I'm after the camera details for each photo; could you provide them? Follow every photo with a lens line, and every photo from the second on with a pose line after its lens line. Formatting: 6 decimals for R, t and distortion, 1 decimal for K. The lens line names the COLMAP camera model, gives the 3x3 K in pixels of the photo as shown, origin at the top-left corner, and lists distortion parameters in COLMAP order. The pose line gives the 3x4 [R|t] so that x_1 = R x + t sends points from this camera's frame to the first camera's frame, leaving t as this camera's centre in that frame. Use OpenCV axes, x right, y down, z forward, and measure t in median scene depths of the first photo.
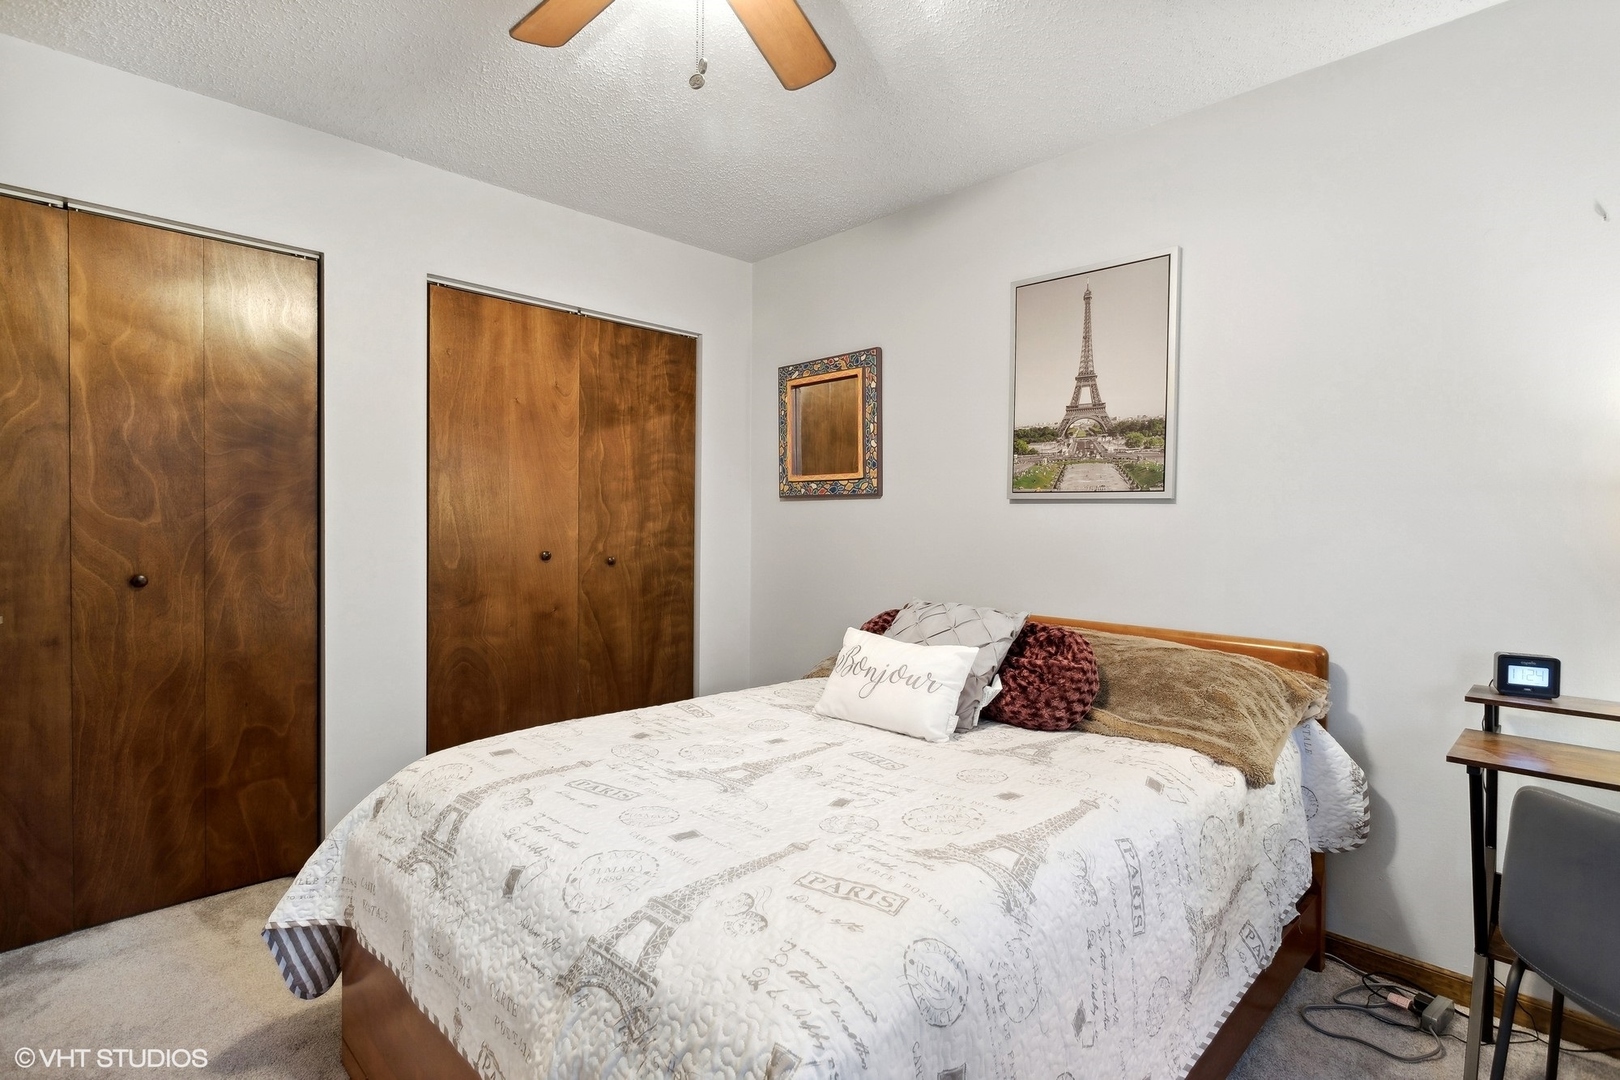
lens RADIAL K [[782.5, 0, 805.8], [0, 782.5, 538.6], [0, 0, 1]] dist [-0.001354, 0.000050]
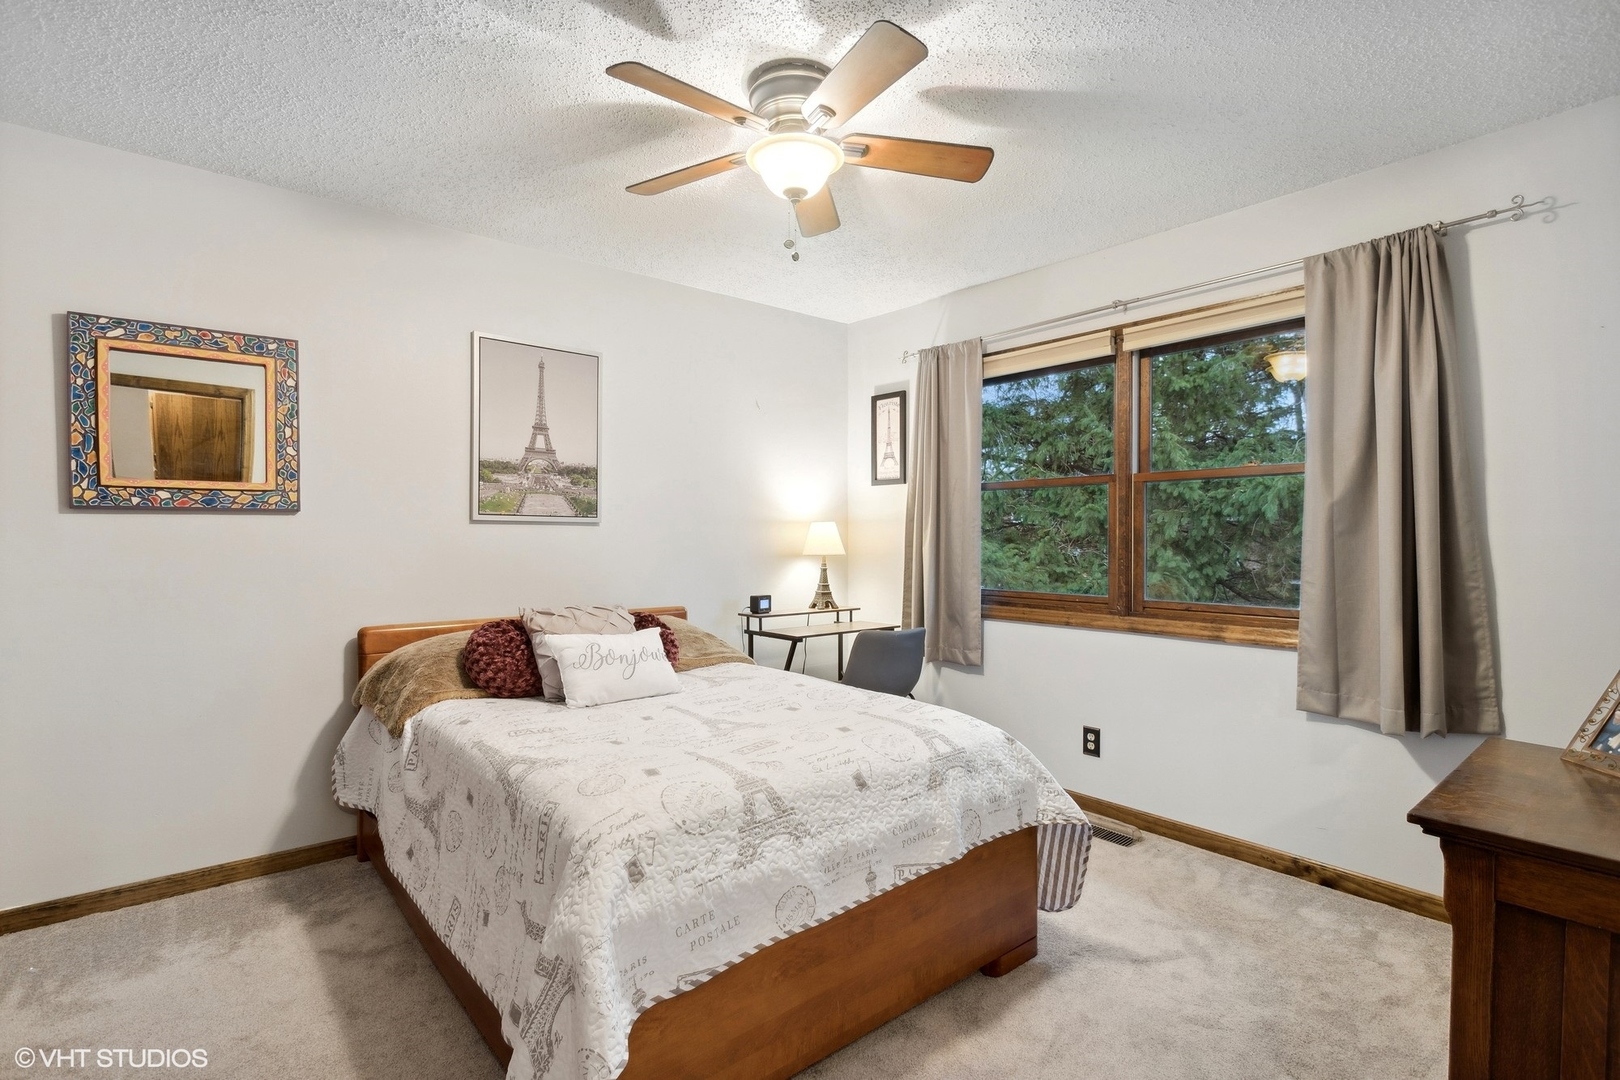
lens RADIAL K [[782.5, 0, 805.8], [0, 782.5, 538.6], [0, 0, 1]] dist [-0.001354, 0.000050]
pose [[0.078454, -0.011156, 0.996855, -0.898223], [0.027021, 0.999594, 0.009060, -0.022359], [-0.996551, 0.026225, 0.078723, 0.462673]]
